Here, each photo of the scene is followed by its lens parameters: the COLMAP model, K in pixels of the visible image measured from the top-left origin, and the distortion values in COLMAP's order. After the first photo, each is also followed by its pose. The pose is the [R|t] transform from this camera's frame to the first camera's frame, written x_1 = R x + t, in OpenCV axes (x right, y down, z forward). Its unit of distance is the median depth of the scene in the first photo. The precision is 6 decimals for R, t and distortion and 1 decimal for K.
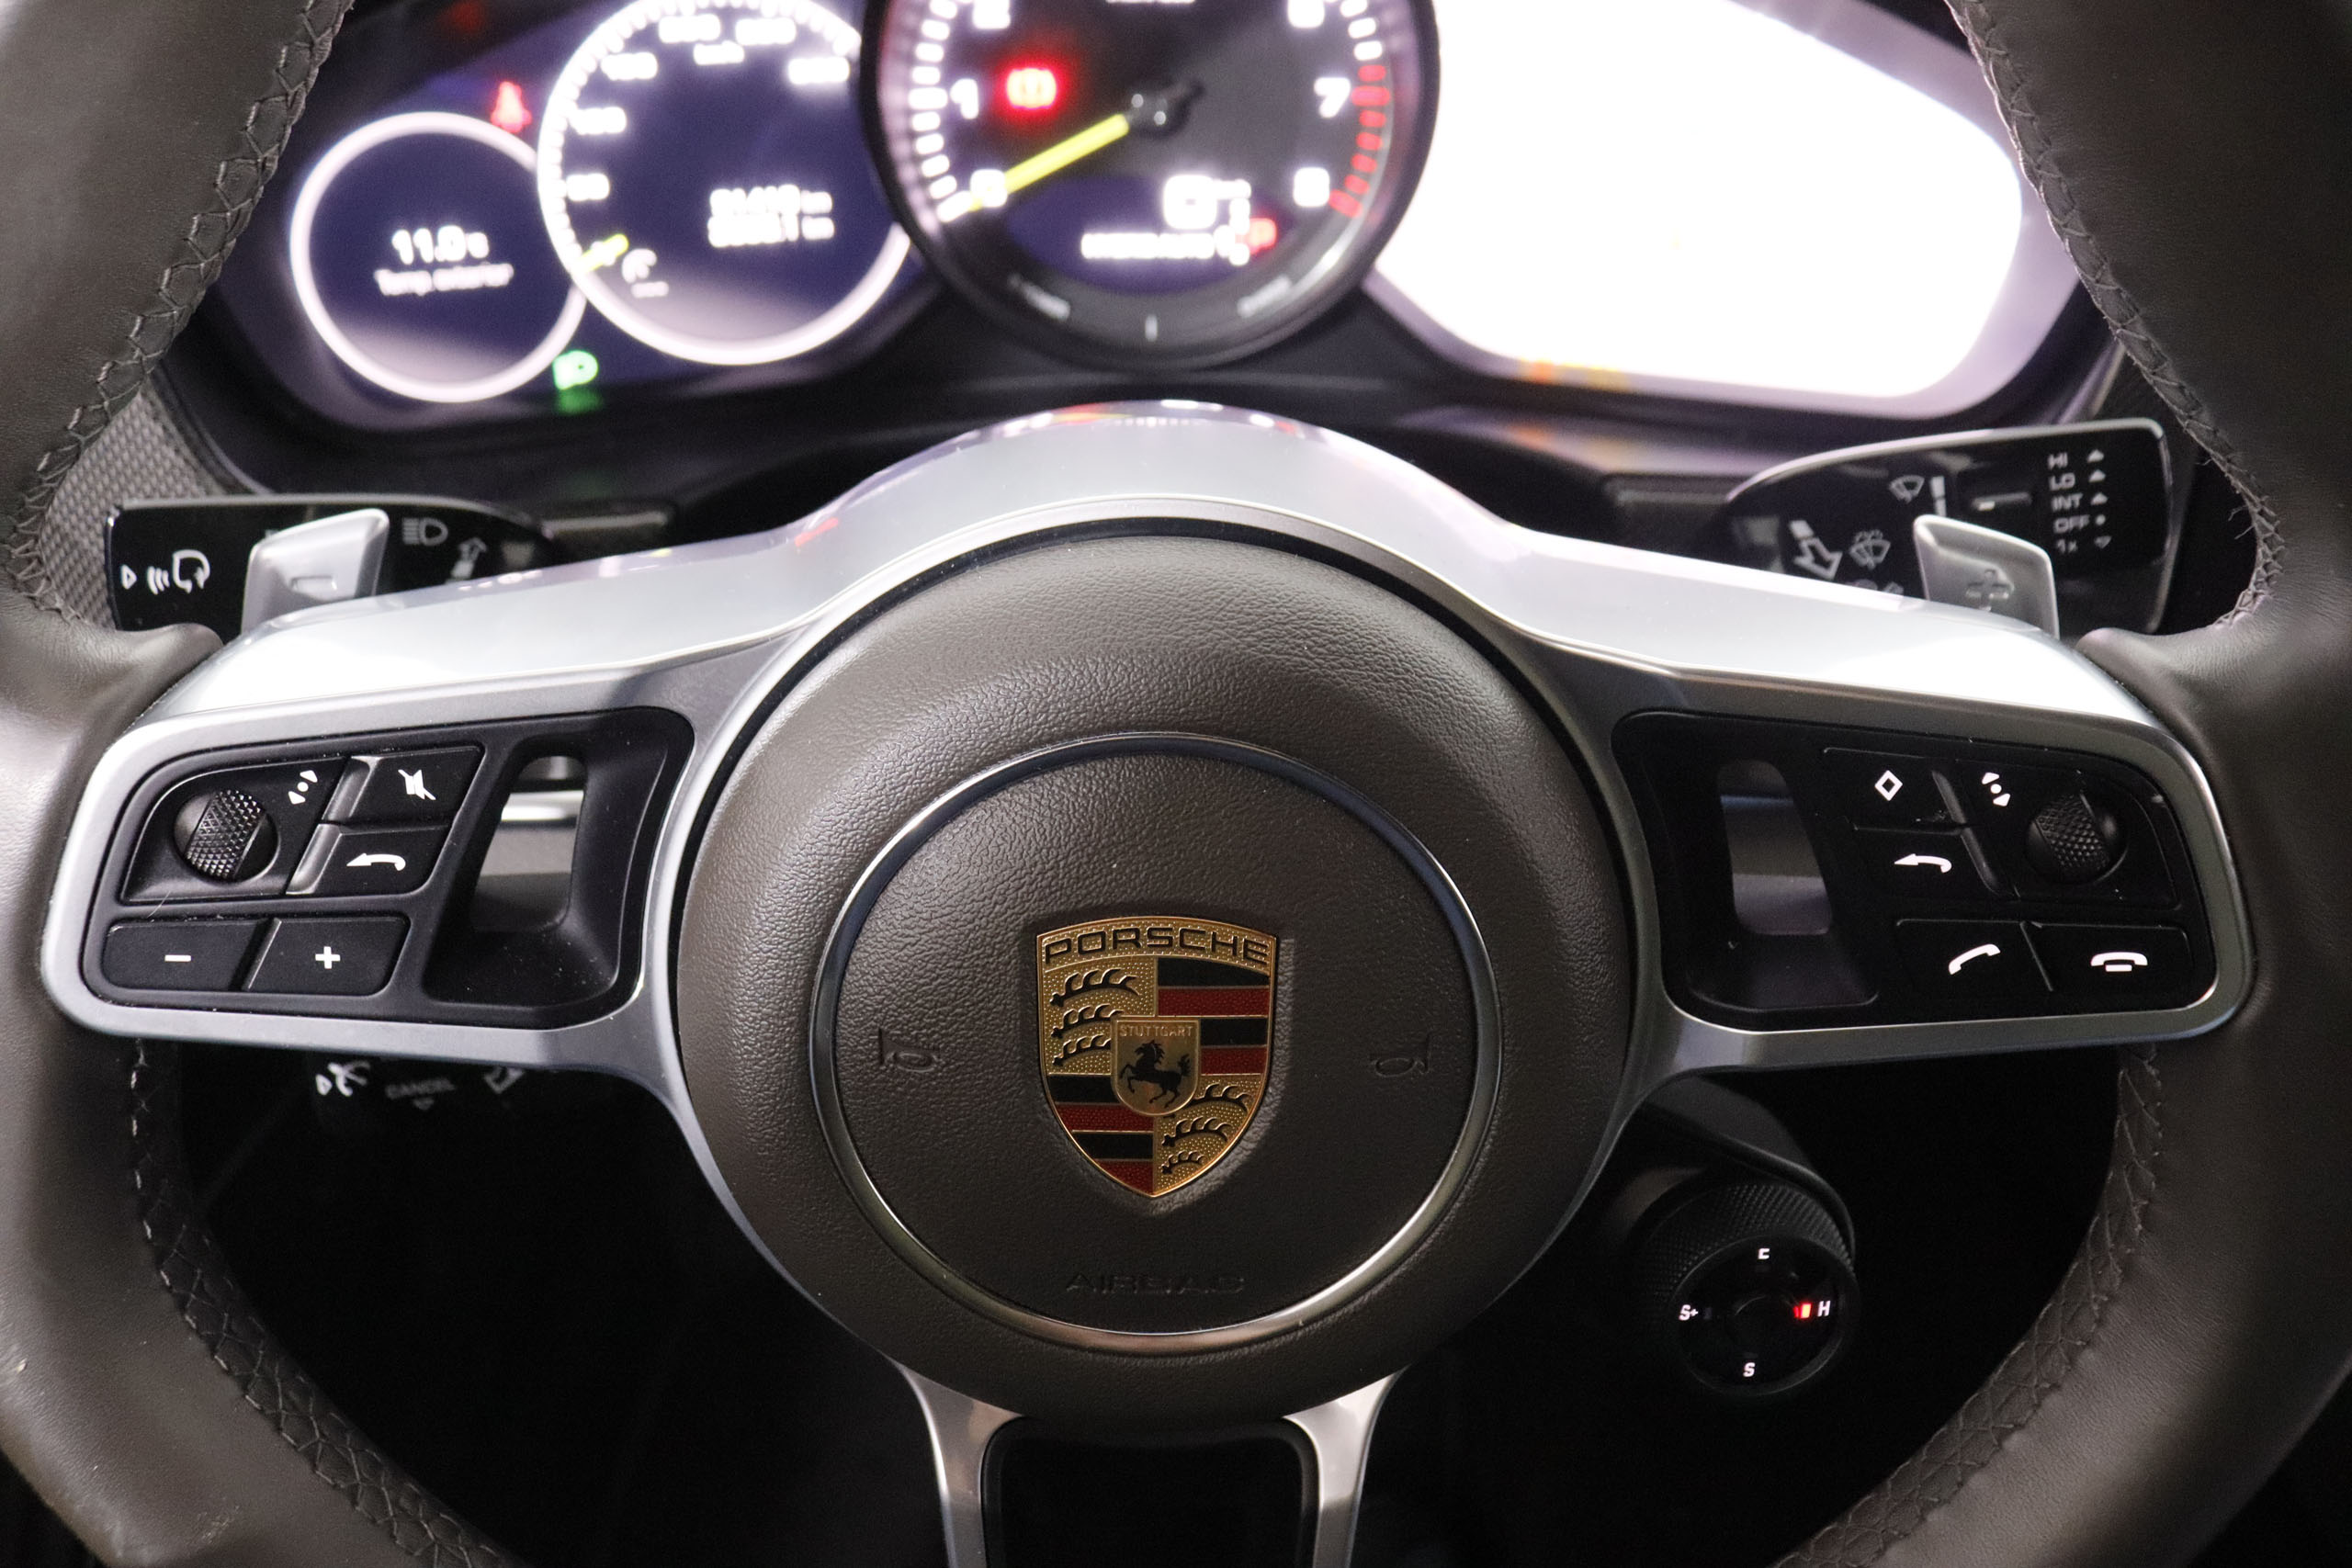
lens RADIAL K [[1902.1, 0, 1176.0], [0, 1902.1, 784.0], [0, 0, 1]] dist [-0.159878, 0.114984]
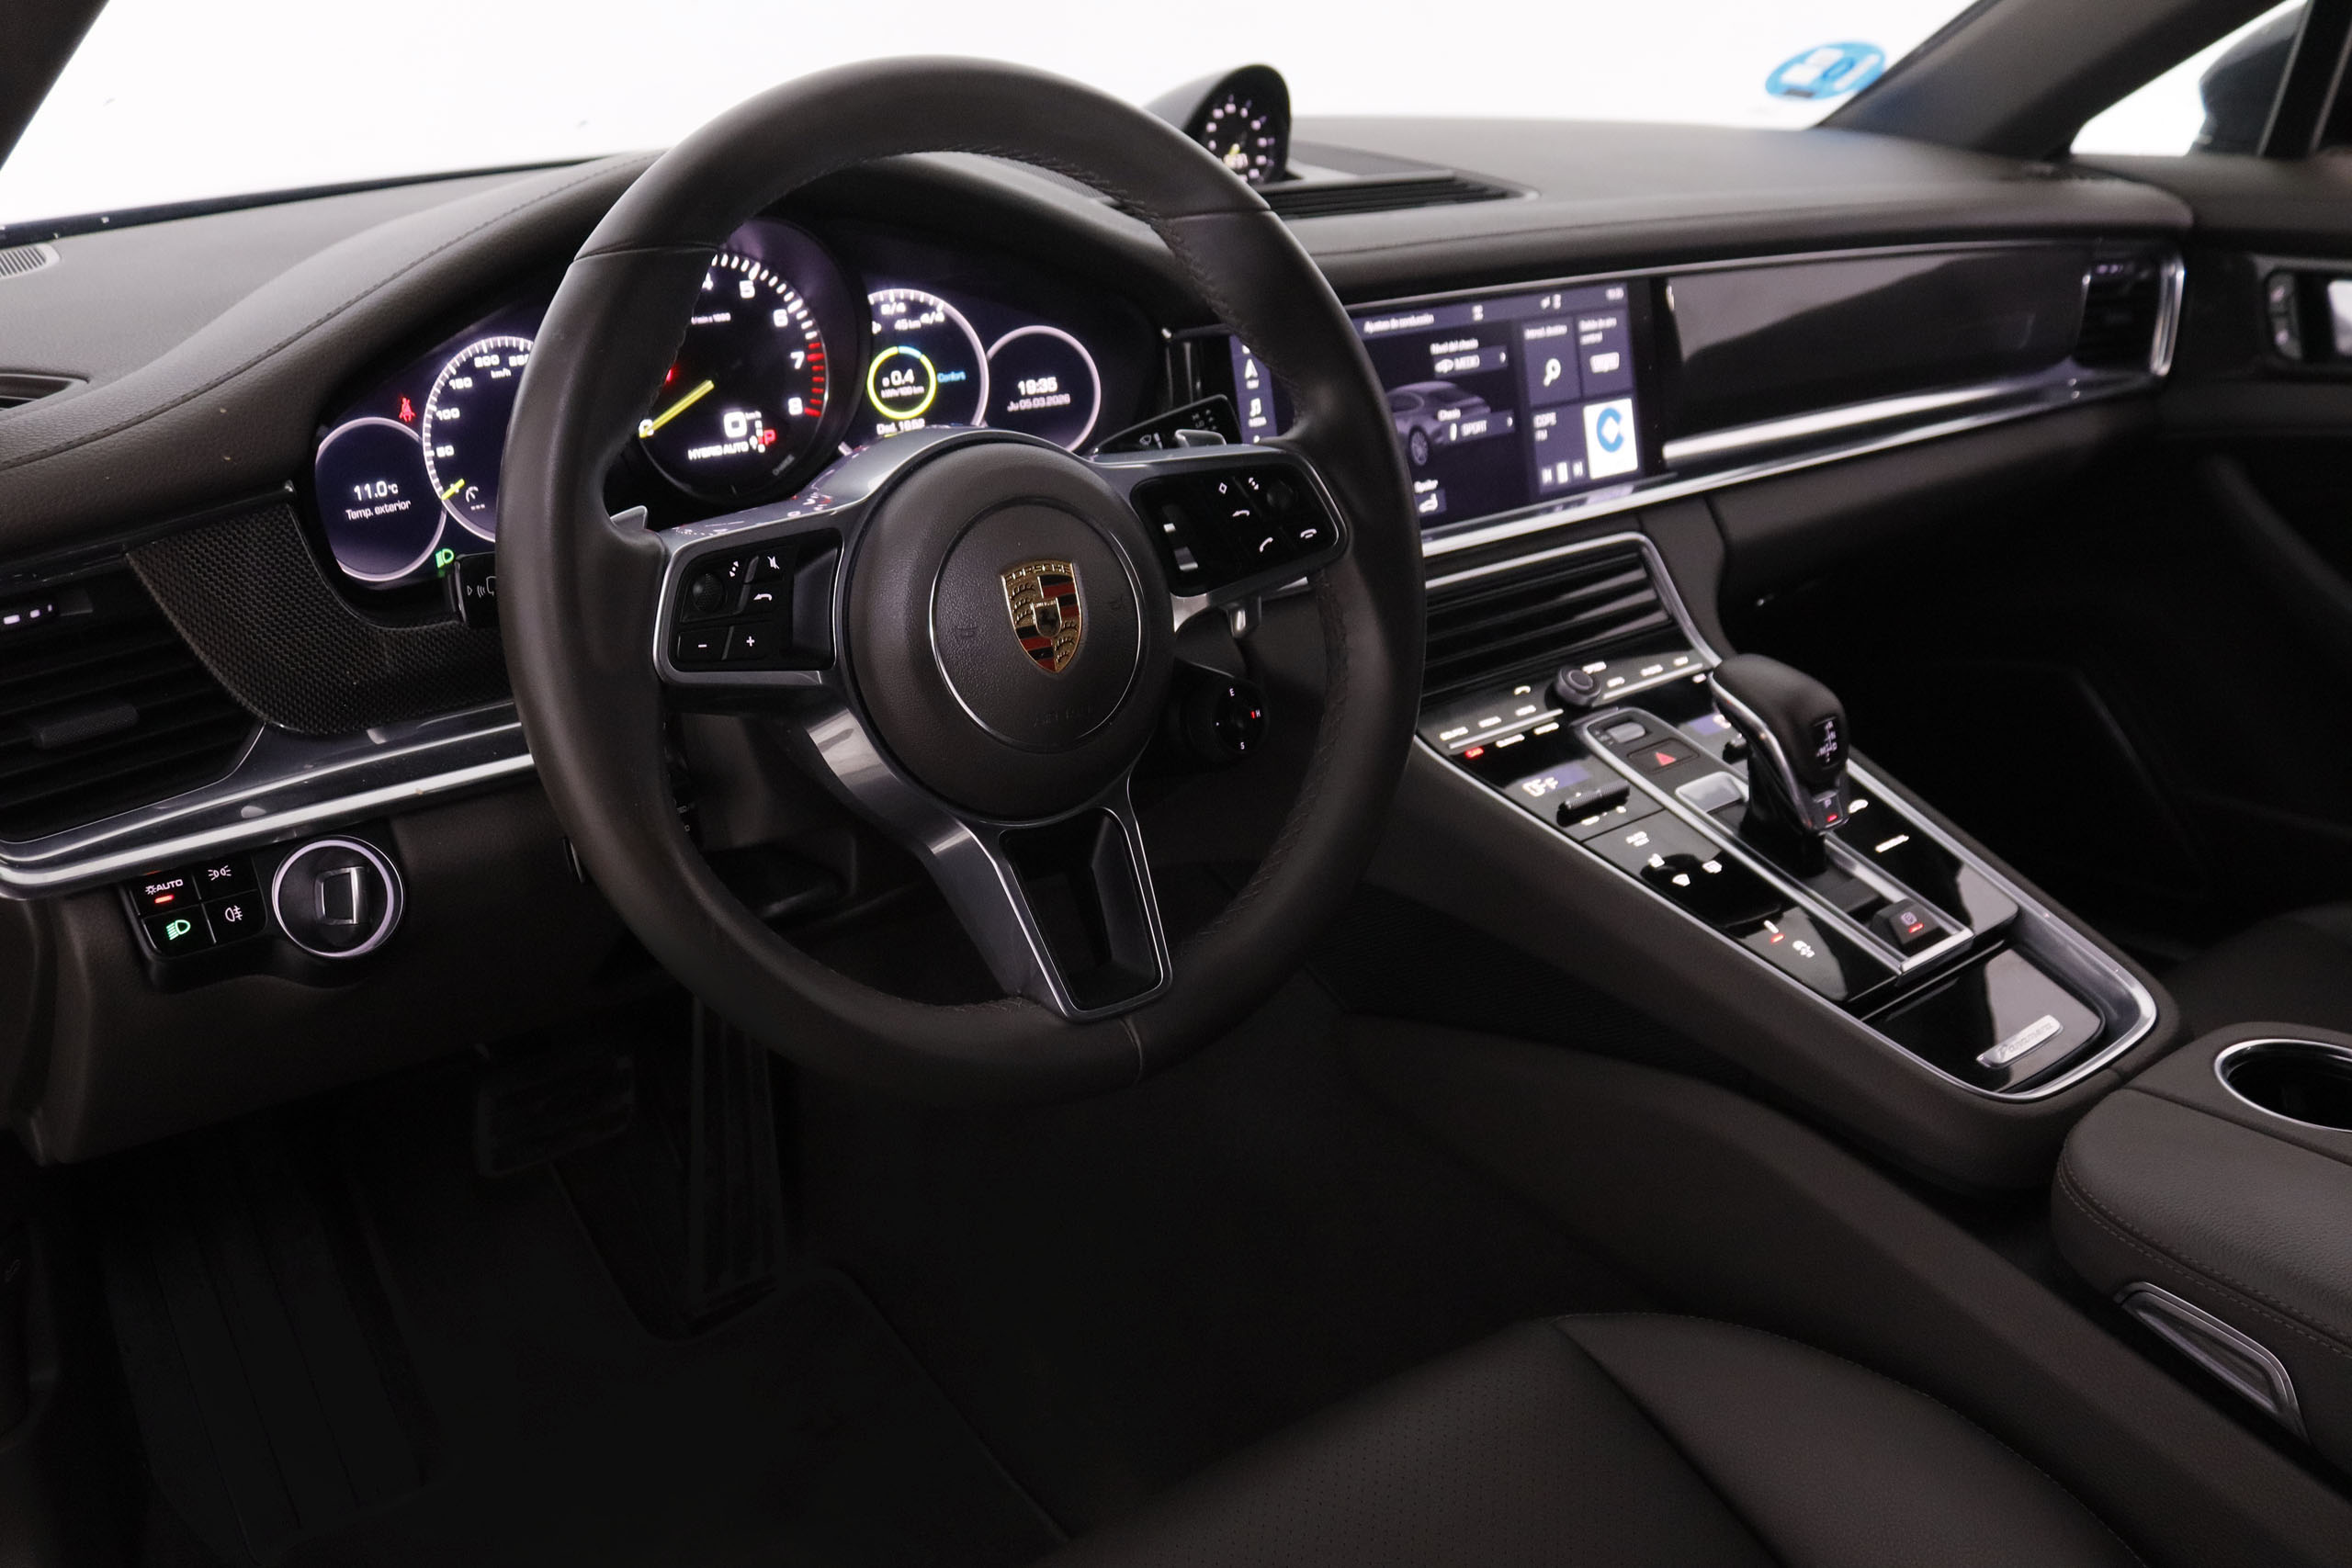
lens RADIAL K [[2134.6, 0, 1183.4], [0, 2134.6, 750.6], [0, 0, 1]] dist [-0.156630, 0.147567]
pose [[0.784545, -0.214388, 0.581831, -1.003519], [0.368136, 0.916104, -0.158840, 0.527754], [-0.498964, 0.338810, 0.797648, -0.872250]]
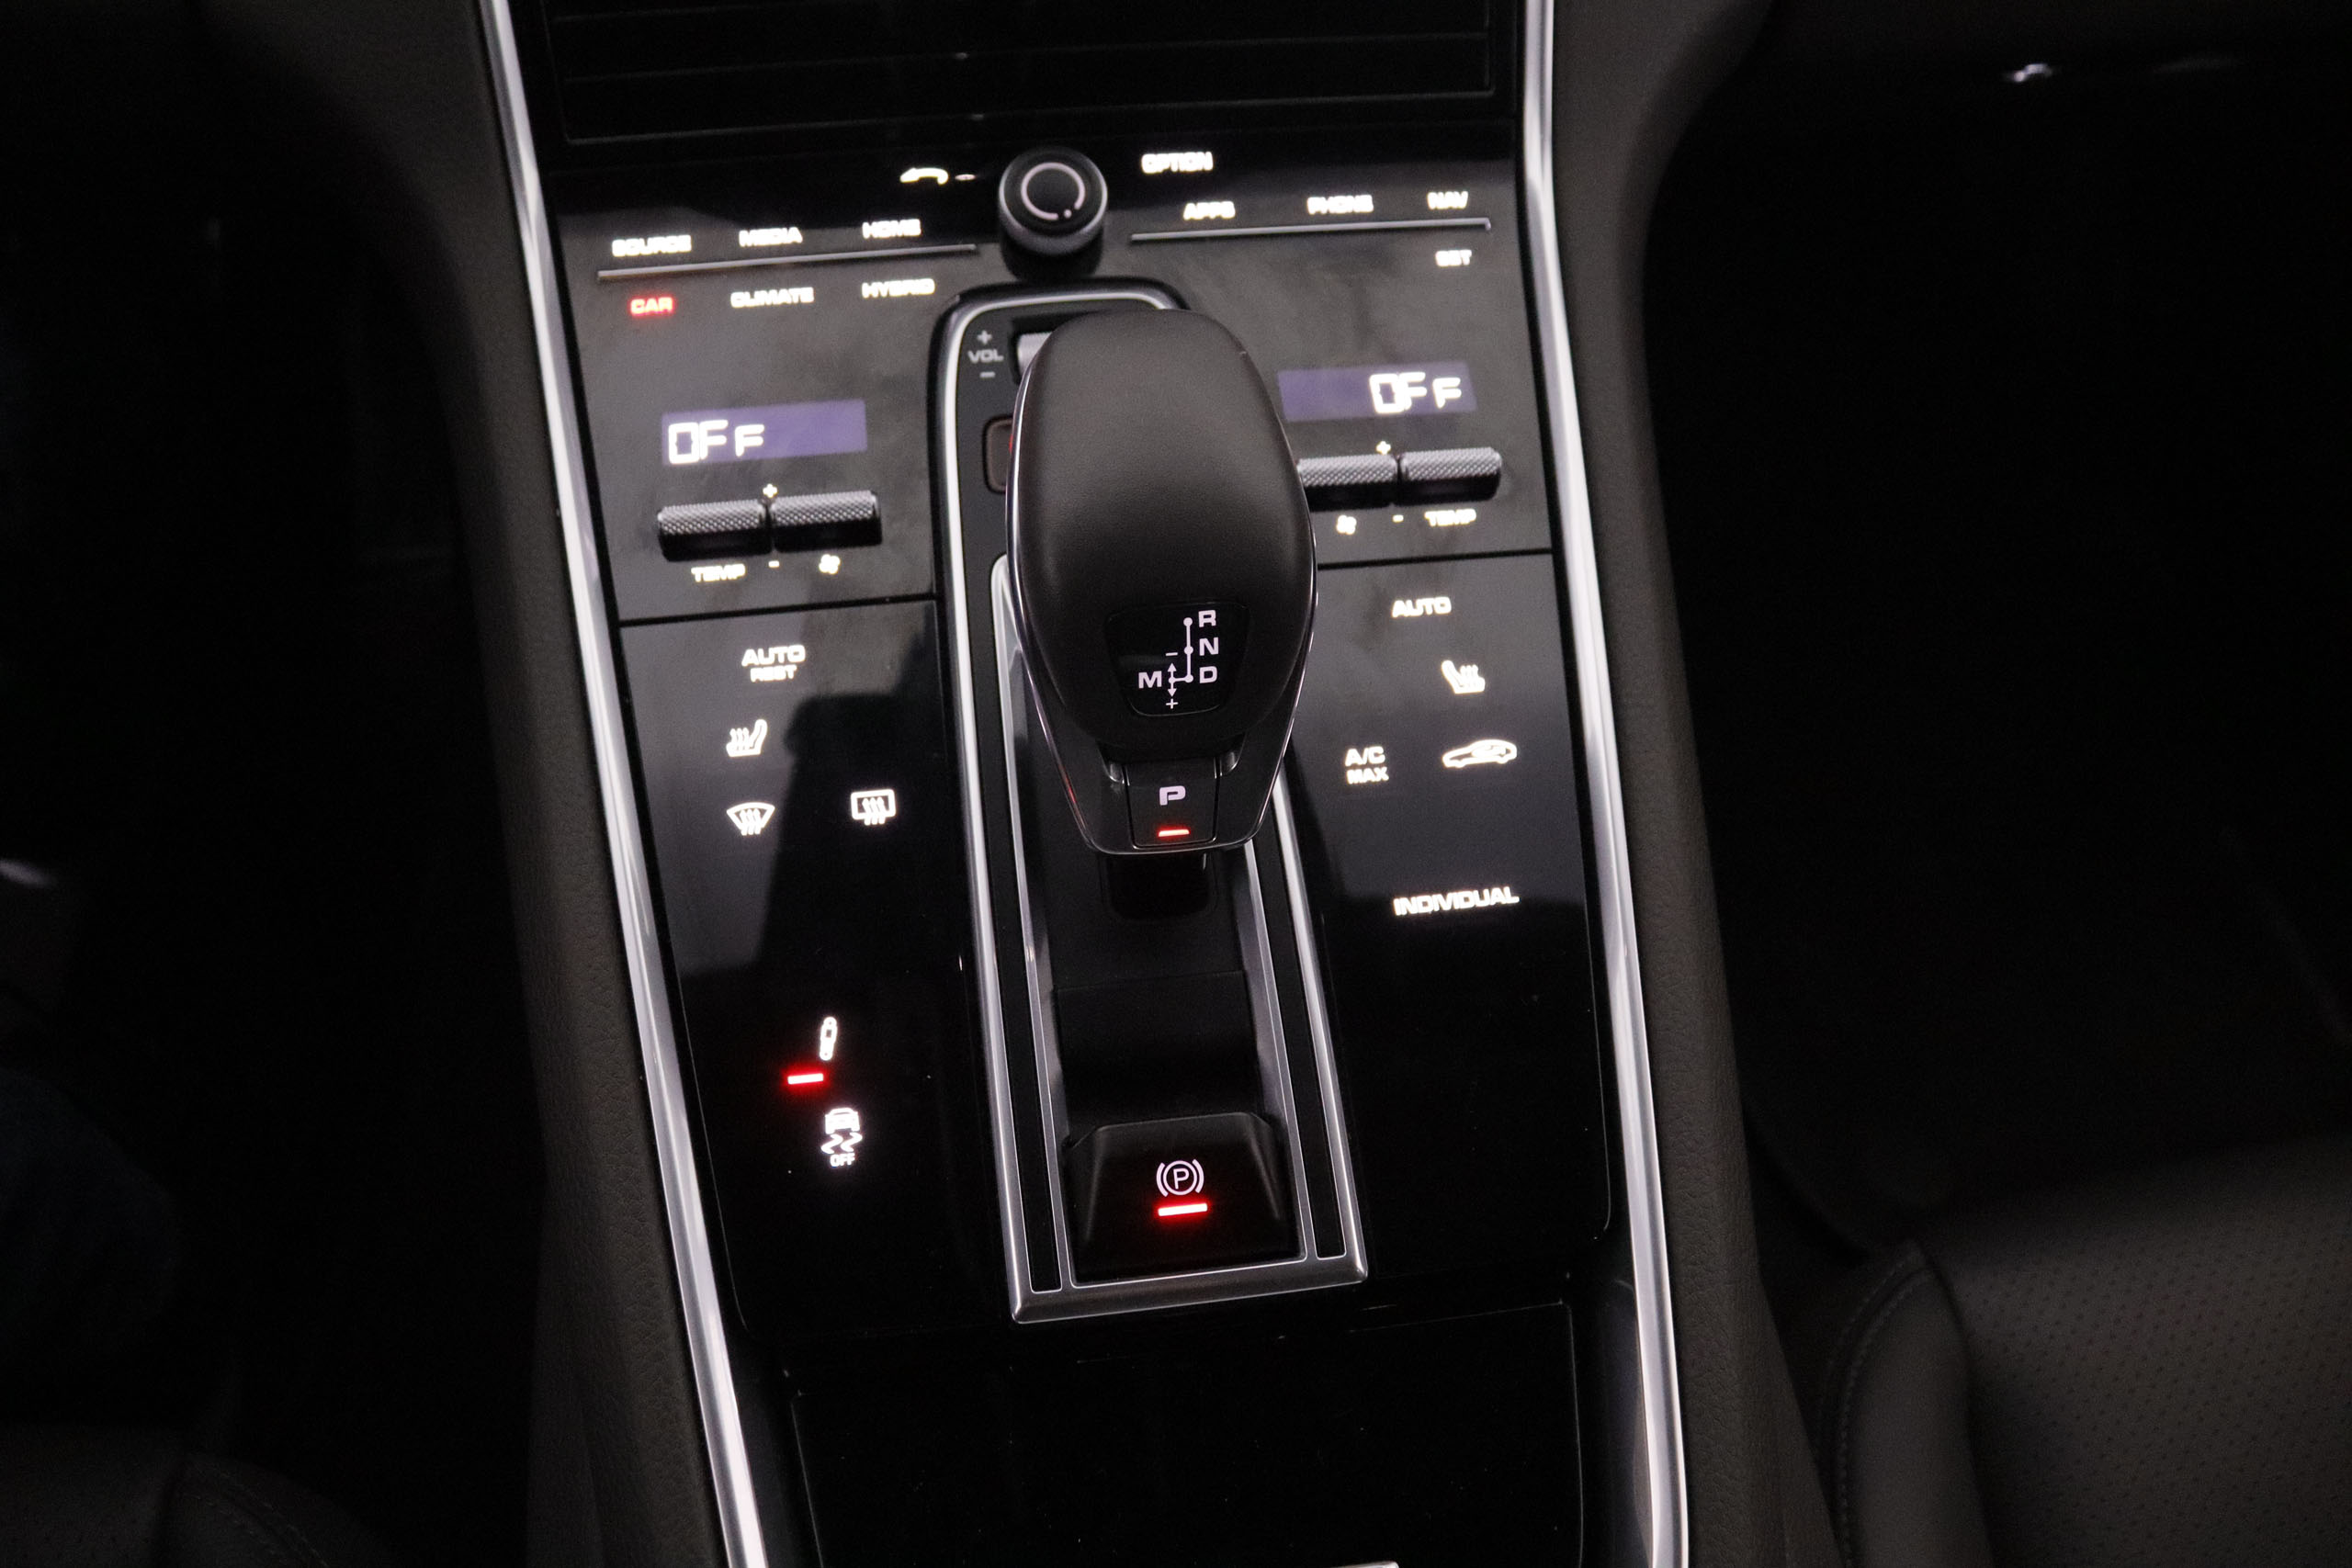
lens RADIAL K [[1902.1, 0, 1176.0], [0, 1902.1, 784.0], [0, 0, 1]] dist [-0.159878, 0.114984]
pose [[0.991971, -0.067138, 0.107173, 0.897381], [0.039155, 0.968852, 0.244525, 0.269678], [-0.120252, -0.238365, 0.963702, -0.057882]]
